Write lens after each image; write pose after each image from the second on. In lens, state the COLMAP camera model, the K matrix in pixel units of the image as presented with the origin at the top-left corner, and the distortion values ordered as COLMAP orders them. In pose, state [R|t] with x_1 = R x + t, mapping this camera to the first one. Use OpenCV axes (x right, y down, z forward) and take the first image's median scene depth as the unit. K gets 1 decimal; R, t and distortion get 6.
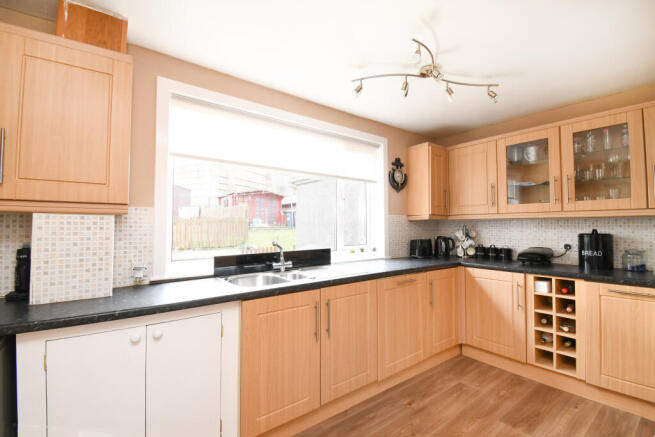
lens RADIAL K [[289.1, 0, 327.5], [0, 289.1, 218.5], [0, 0, 1]] dist [0.000163, -0.016325]
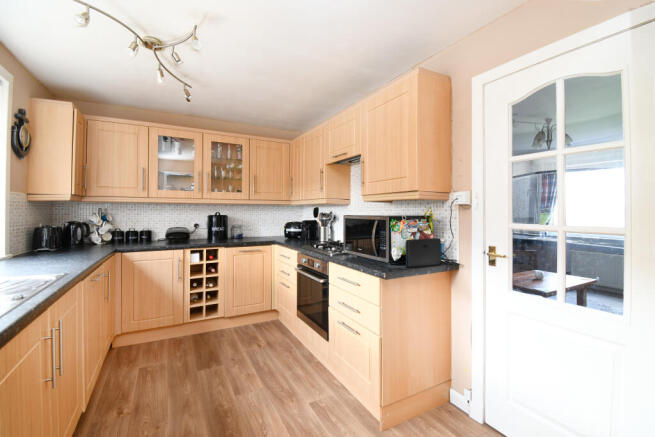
lens RADIAL K [[288.6, 0, 326.1], [0, 288.6, 212.2], [0, 0, 1]] dist [0.000664, -0.016460]
pose [[0.151363, -0.003450, 0.988472, -0.404515], [-0.031116, 0.999482, 0.008254, 0.009067], [-0.987988, -0.032006, 0.151178, 0.238652]]
